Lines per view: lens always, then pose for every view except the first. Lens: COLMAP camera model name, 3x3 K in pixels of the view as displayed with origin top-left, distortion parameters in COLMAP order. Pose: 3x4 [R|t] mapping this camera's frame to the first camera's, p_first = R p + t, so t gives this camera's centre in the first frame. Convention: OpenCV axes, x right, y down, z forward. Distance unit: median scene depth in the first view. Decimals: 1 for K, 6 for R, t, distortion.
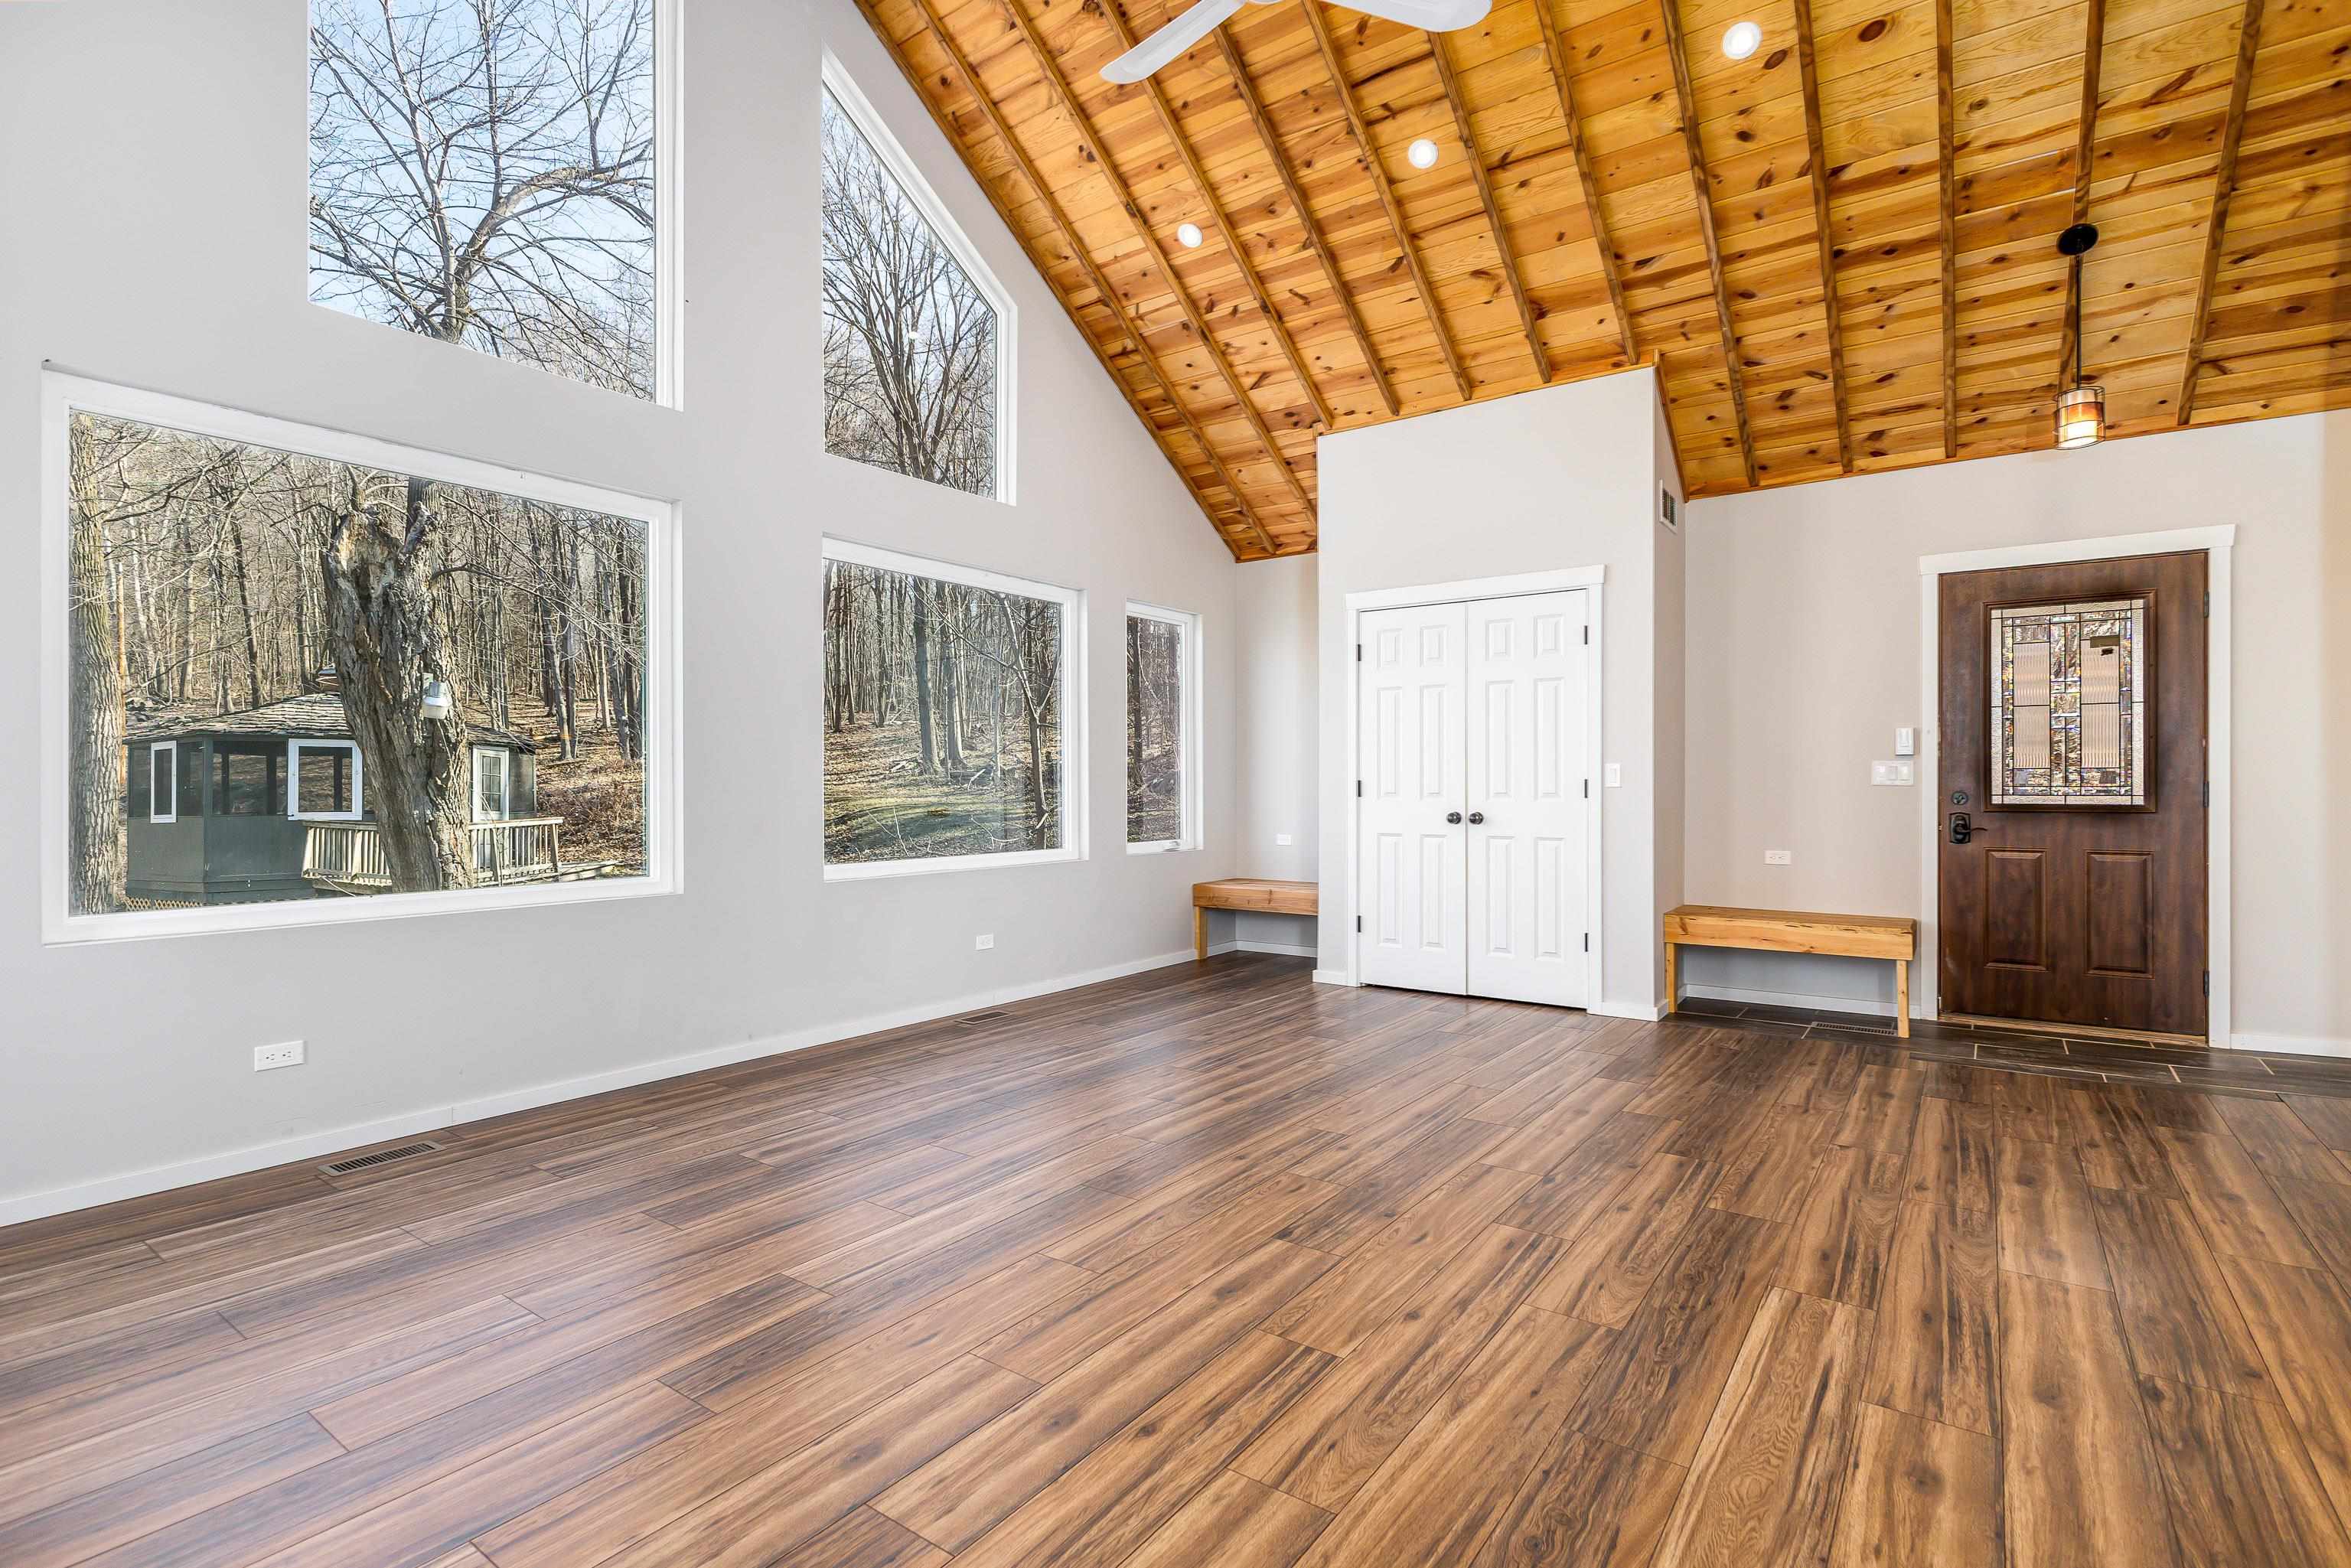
lens RADIAL K [[1104.9, 0, 1178.1], [0, 1104.9, 784.2], [0, 0, 1]] dist [0.003307, -0.002949]
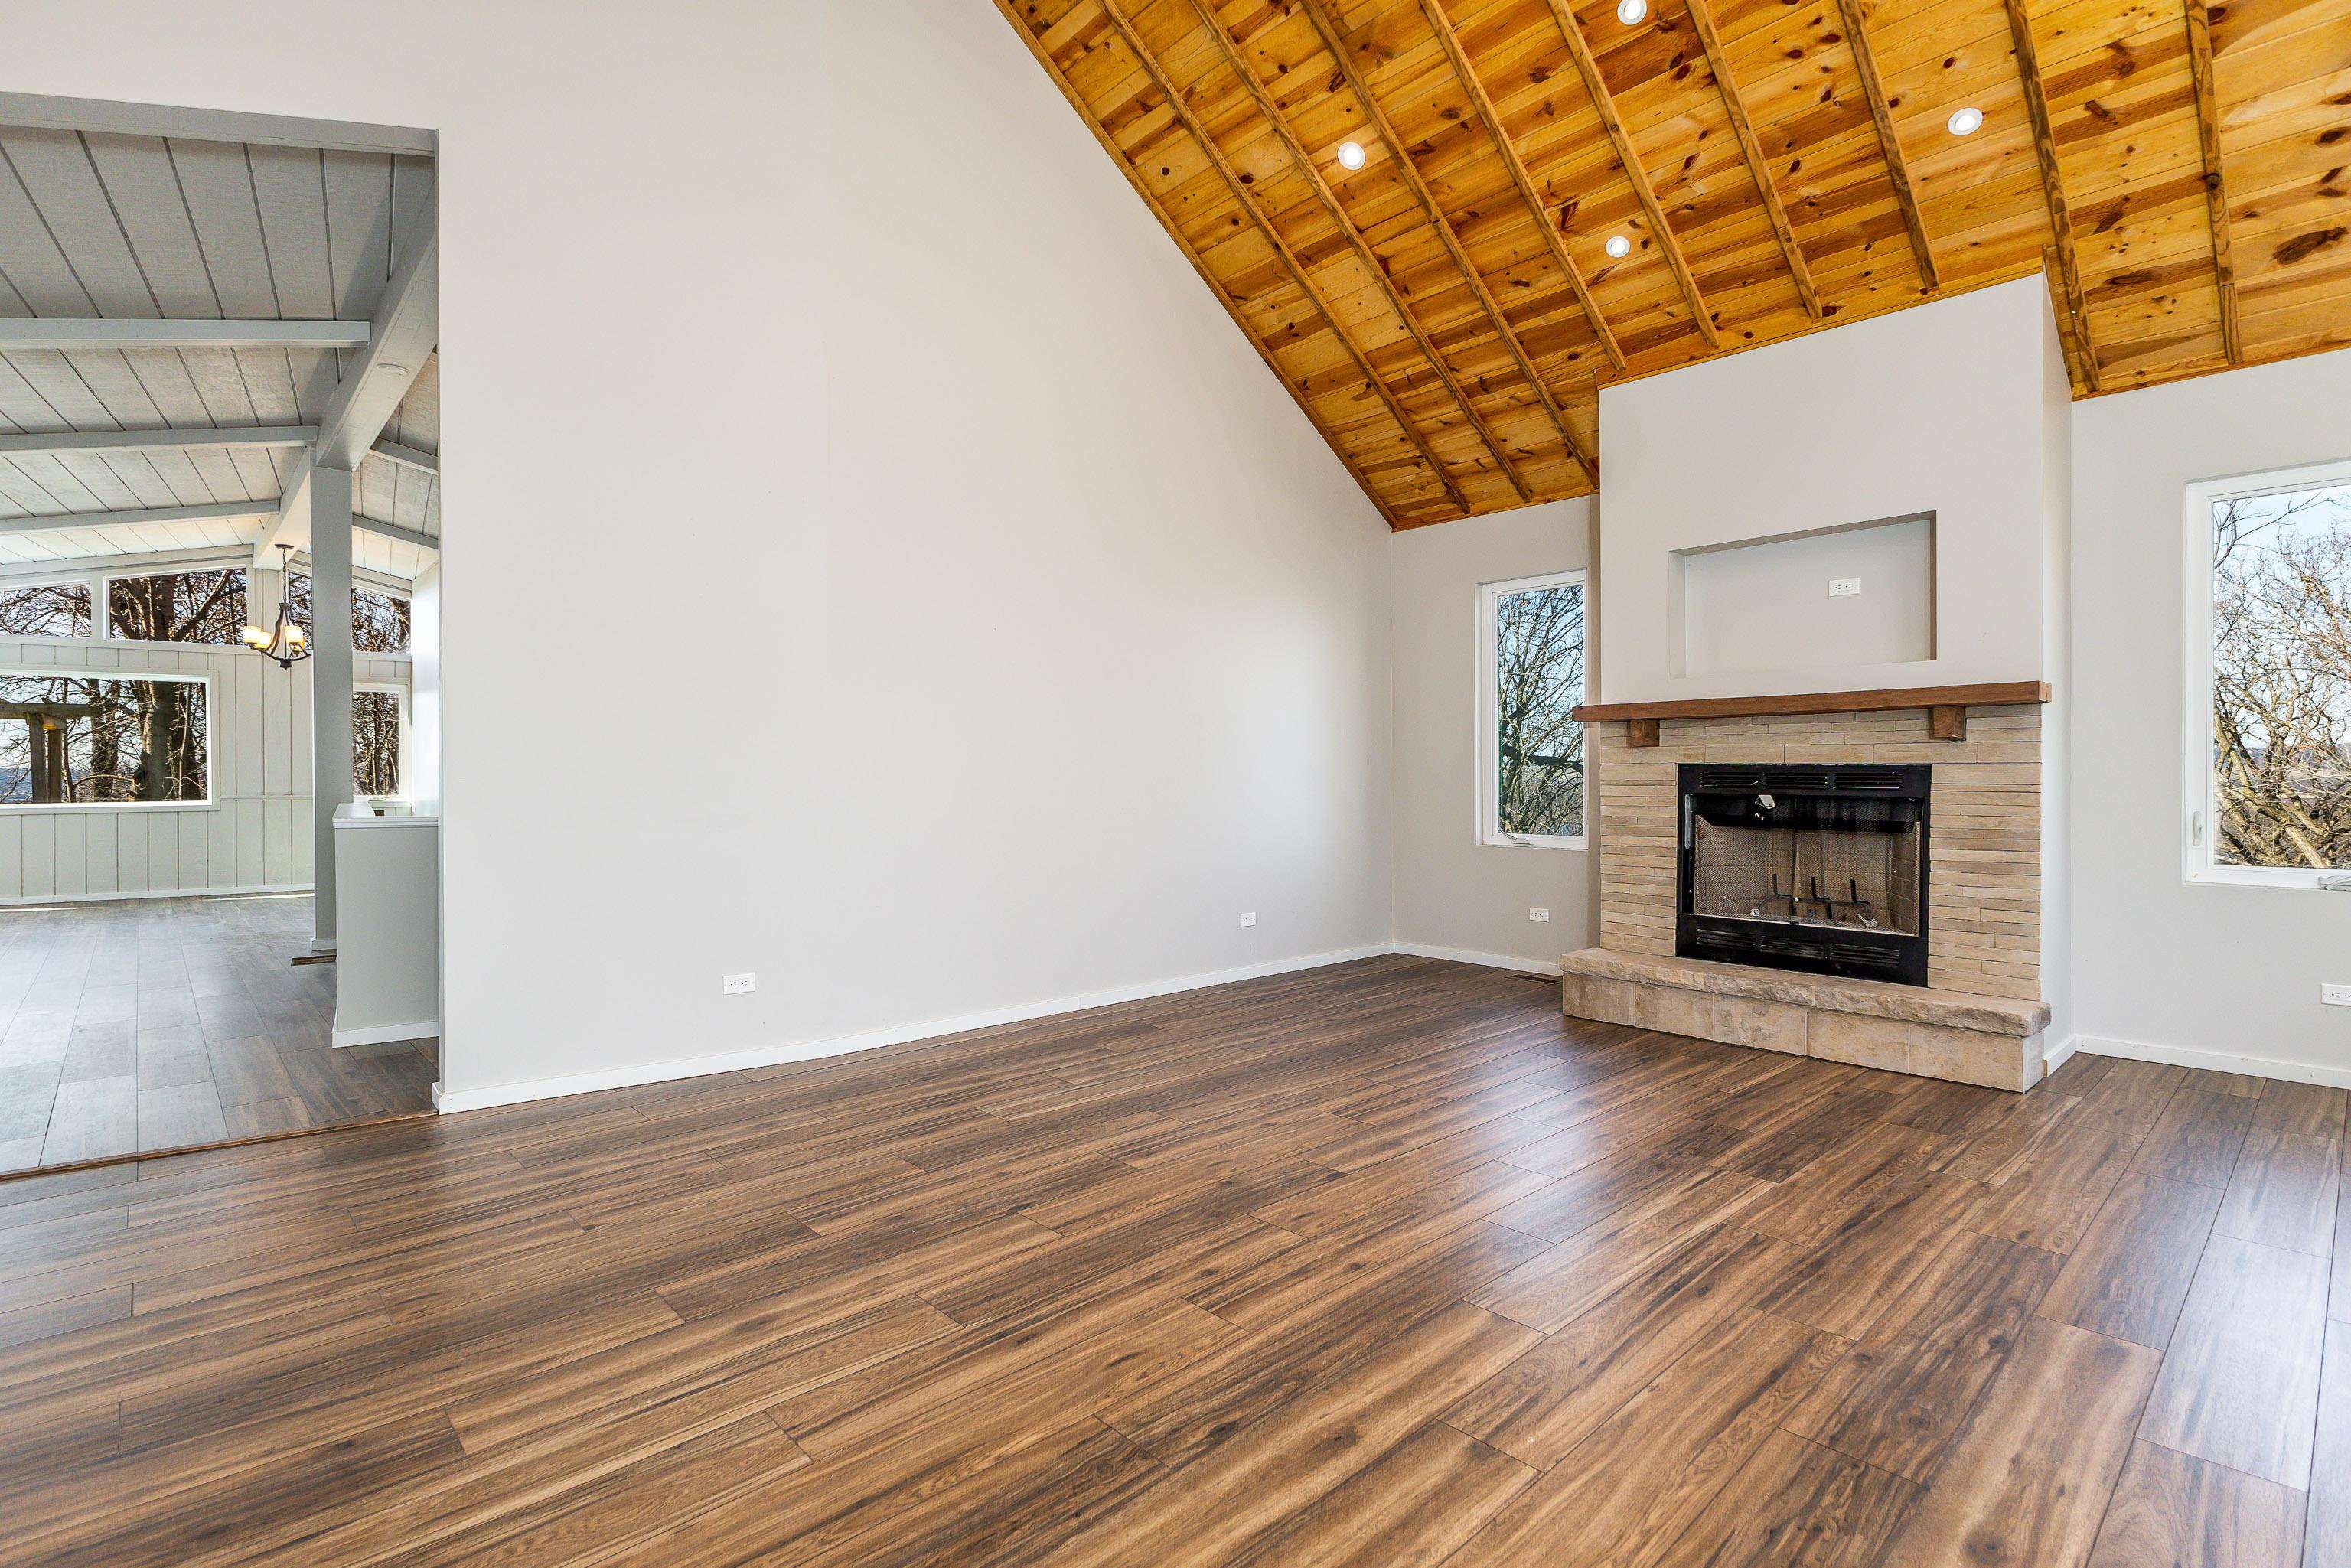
lens RADIAL K [[1104.9, 0, 1182.5], [0, 1104.9, 786.3], [0, 0, 1]] dist [0.003307, -0.002949]
pose [[-0.981544, 0.004050, 0.191193, 0.035099], [0.006242, 0.999921, 0.010866, 0.003912], [-0.191134, 0.011859, -0.981492, 2.227284]]
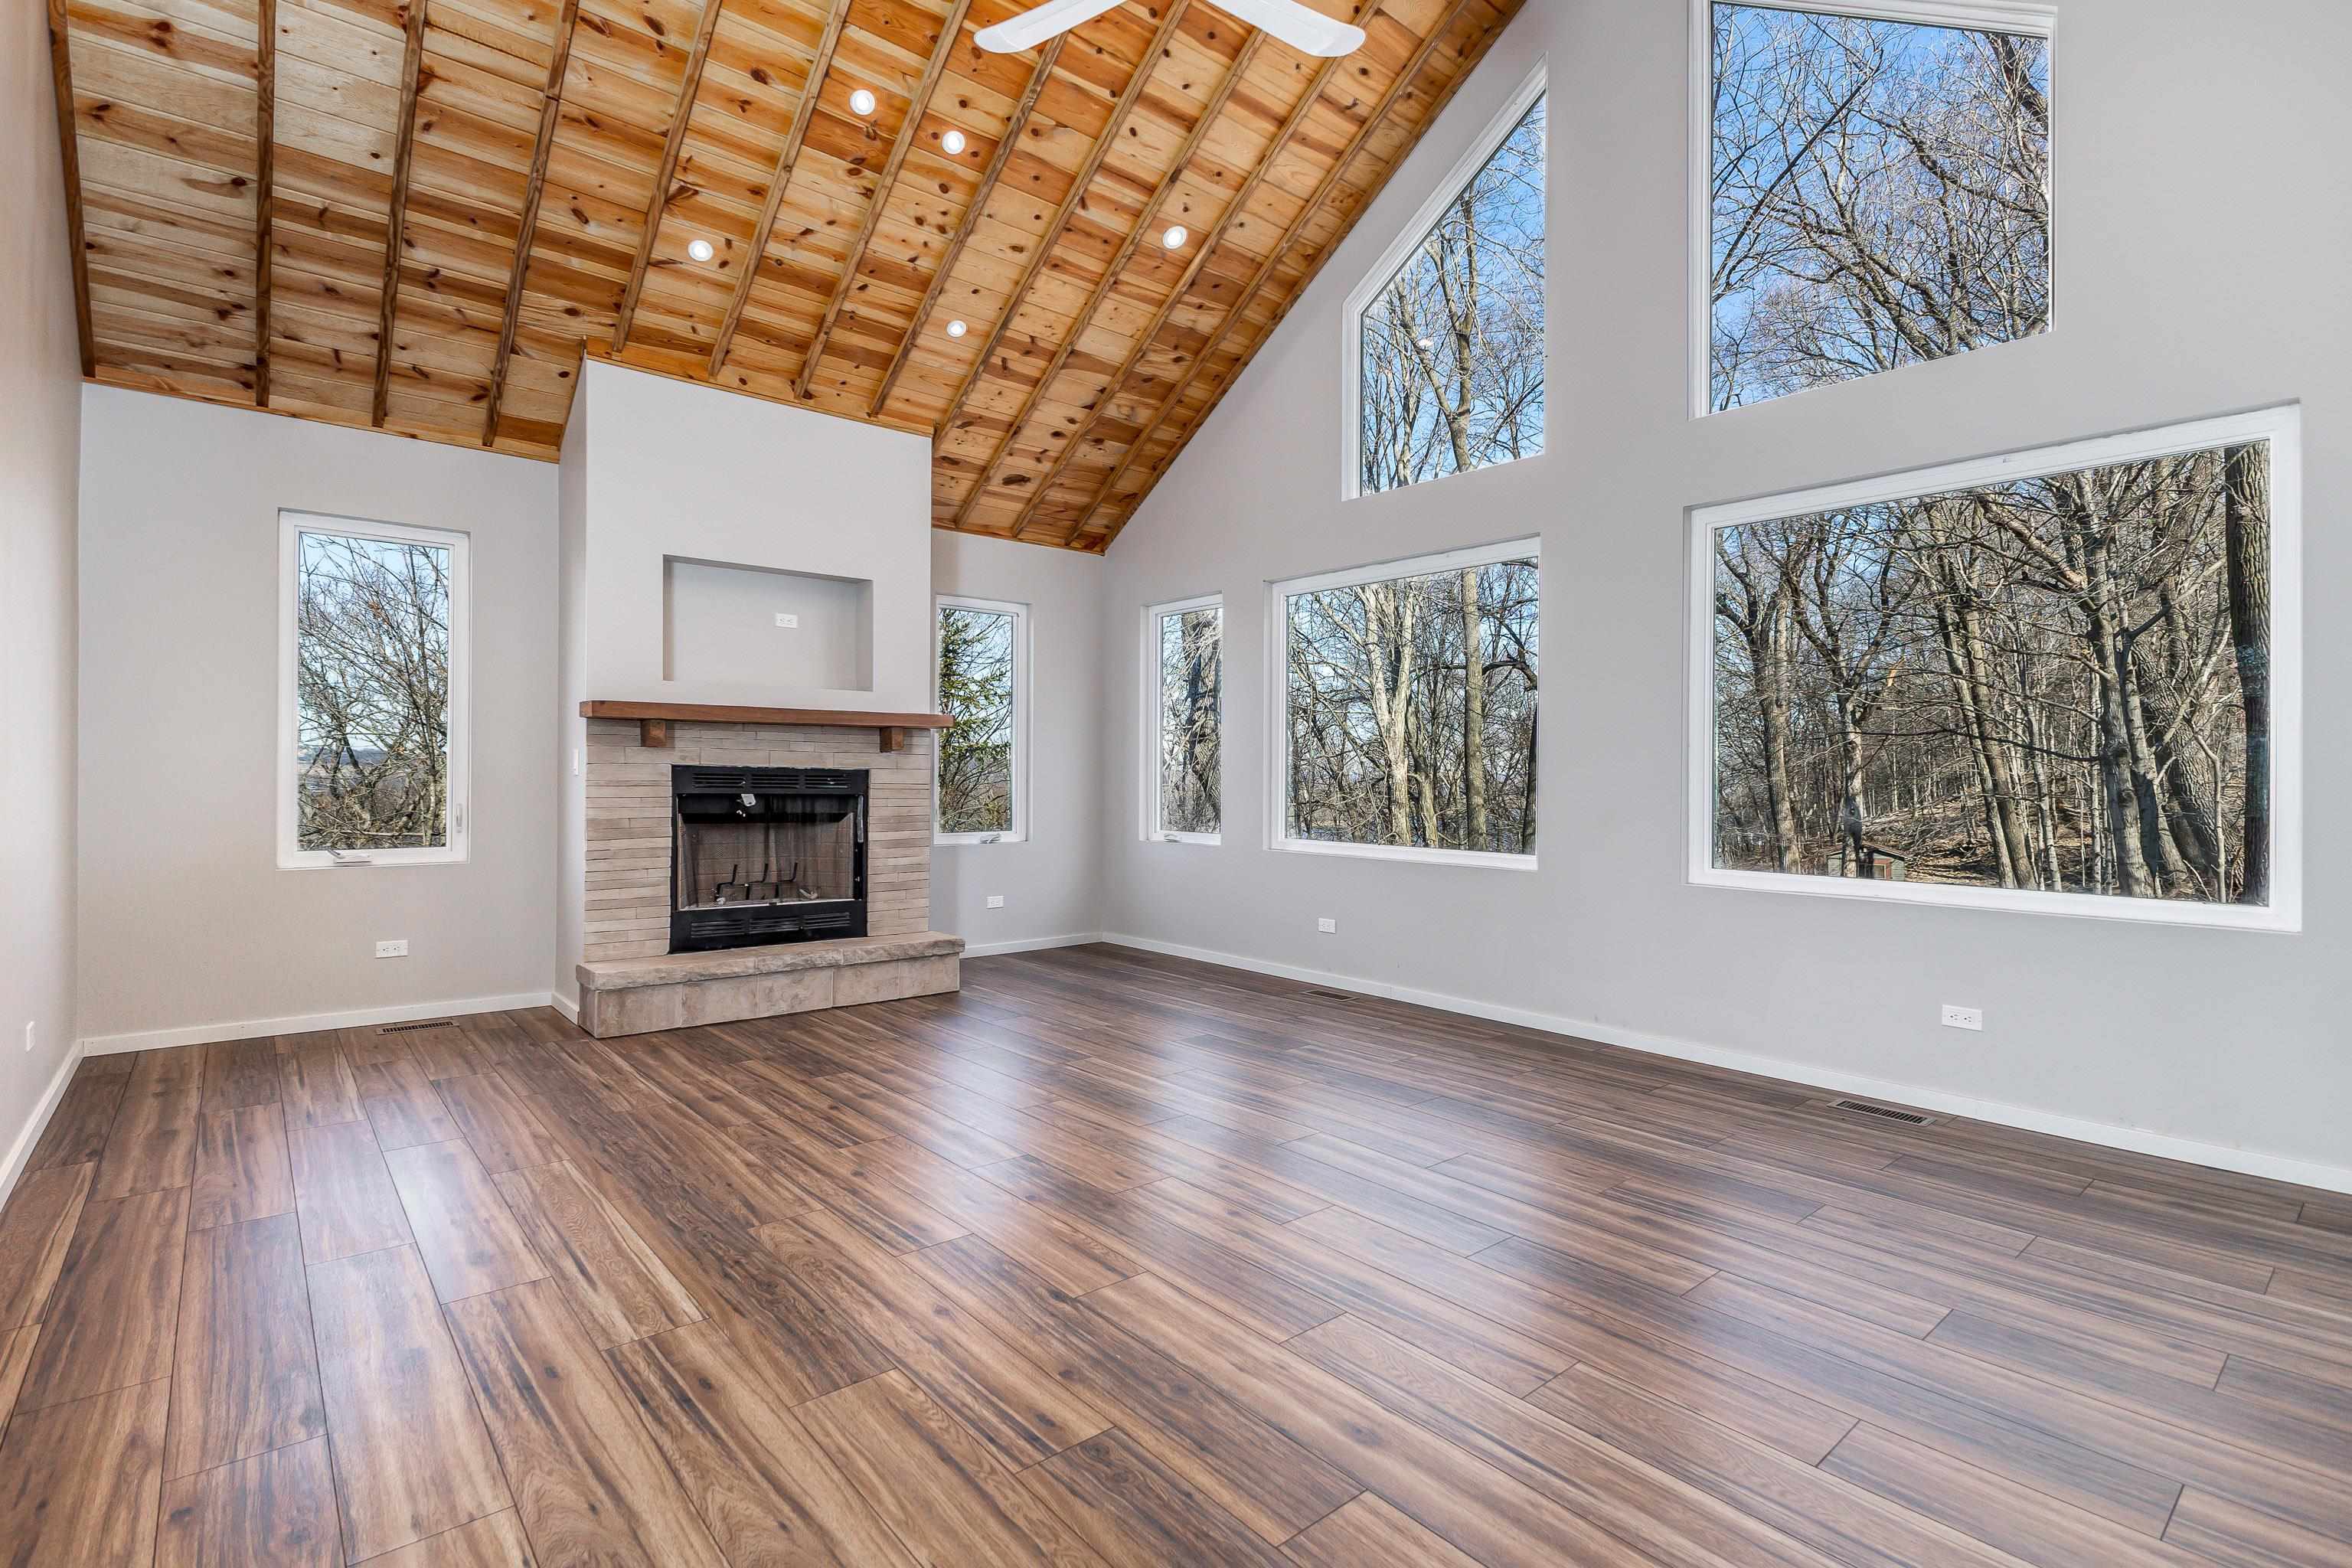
lens RADIAL K [[1105.4, 0, 1173.0], [0, 1105.4, 772.4], [0, 0, 1]] dist [0.003307, -0.002949]
pose [[-0.235803, -0.002619, -0.971797, 1.260425], [-0.007937, 0.999968, -0.000769, -0.000669], [0.971768, 0.007532, -0.235816, 1.496921]]
